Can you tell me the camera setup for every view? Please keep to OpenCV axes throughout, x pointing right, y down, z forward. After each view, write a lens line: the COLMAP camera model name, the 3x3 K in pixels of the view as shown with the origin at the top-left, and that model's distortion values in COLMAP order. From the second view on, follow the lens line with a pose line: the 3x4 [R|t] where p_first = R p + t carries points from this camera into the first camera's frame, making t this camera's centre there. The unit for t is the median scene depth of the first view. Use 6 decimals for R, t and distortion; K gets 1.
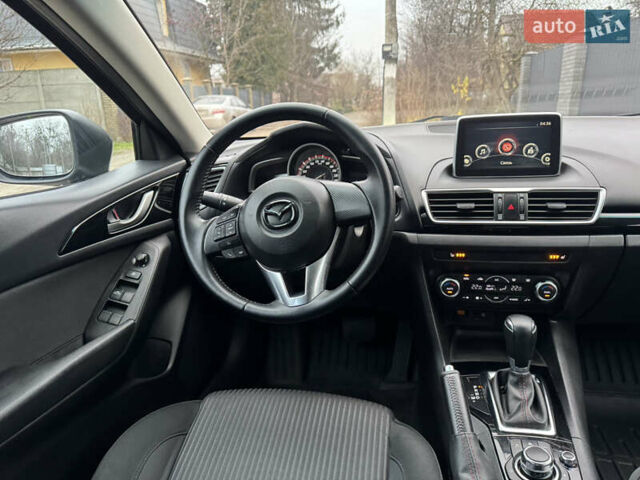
lens RADIAL K [[450.9, 0, 322.3], [0, 450.9, 240.1], [0, 0, 1]] dist [0.059528, -0.099121]
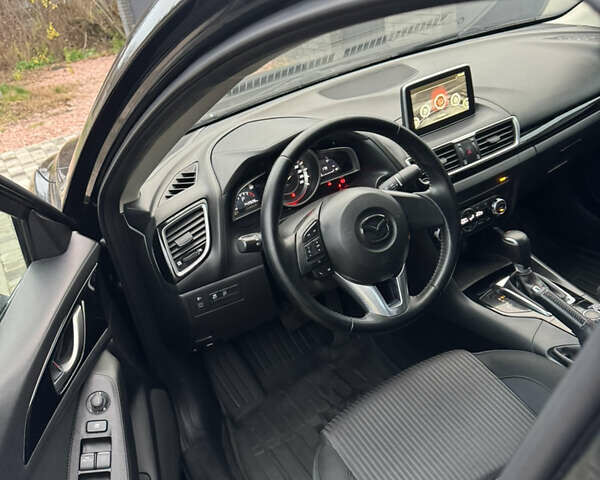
lens RADIAL K [[561.7, 0, 295.0], [0, 561.7, 241.8], [0, 0, 1]] dist [0.084673, -0.139928]
pose [[0.721936, -0.387404, 0.573346, -0.870938], [0.323101, 0.921439, 0.215770, -0.327366], [-0.611894, 0.029476, 0.790391, 0.114489]]
